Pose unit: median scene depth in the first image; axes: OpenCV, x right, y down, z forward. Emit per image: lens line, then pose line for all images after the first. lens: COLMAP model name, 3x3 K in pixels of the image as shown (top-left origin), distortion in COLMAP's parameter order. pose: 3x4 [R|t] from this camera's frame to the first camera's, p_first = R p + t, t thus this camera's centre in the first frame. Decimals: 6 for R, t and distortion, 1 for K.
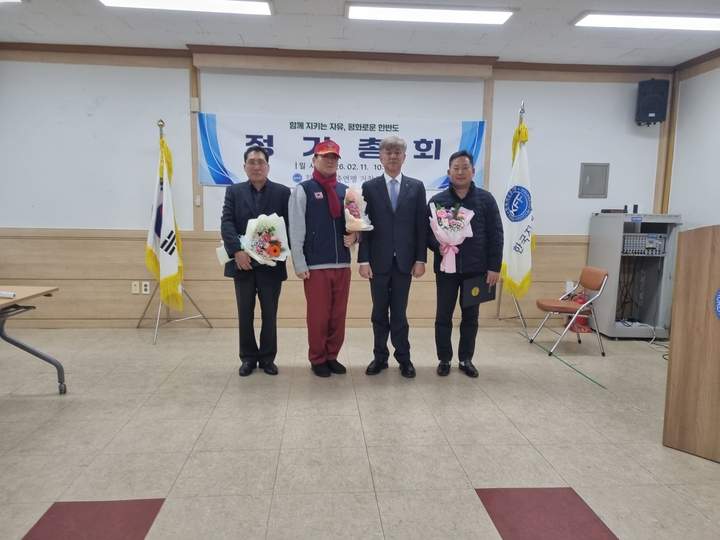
lens RADIAL K [[548.1, 0, 352.6], [0, 548.1, 270.8], [0, 0, 1]] dist [0.028791, 0.000952]
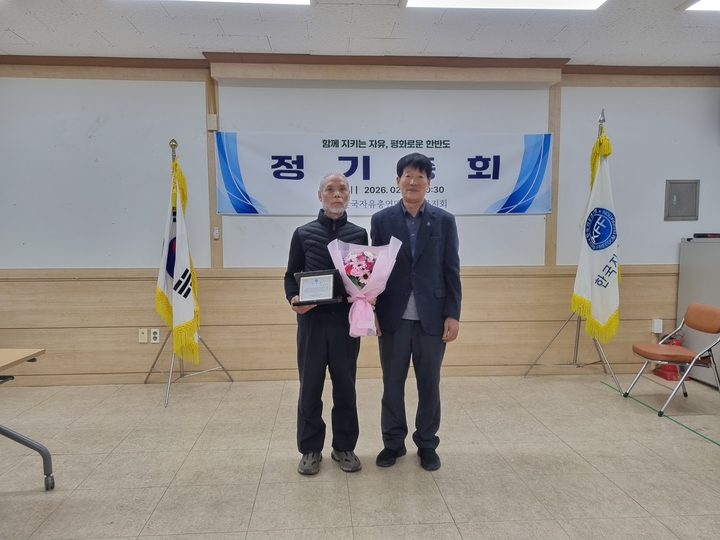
lens RADIAL K [[544.7, 0, 360.0], [0, 544.7, 270.0], [0, 0, 1]] dist [0.022400, -0.004707]
pose [[0.999756, -0.020862, 0.007224, -0.068542], [0.021204, 0.998466, -0.051150, -0.022895], [-0.006146, 0.051291, 0.998665, 0.161527]]
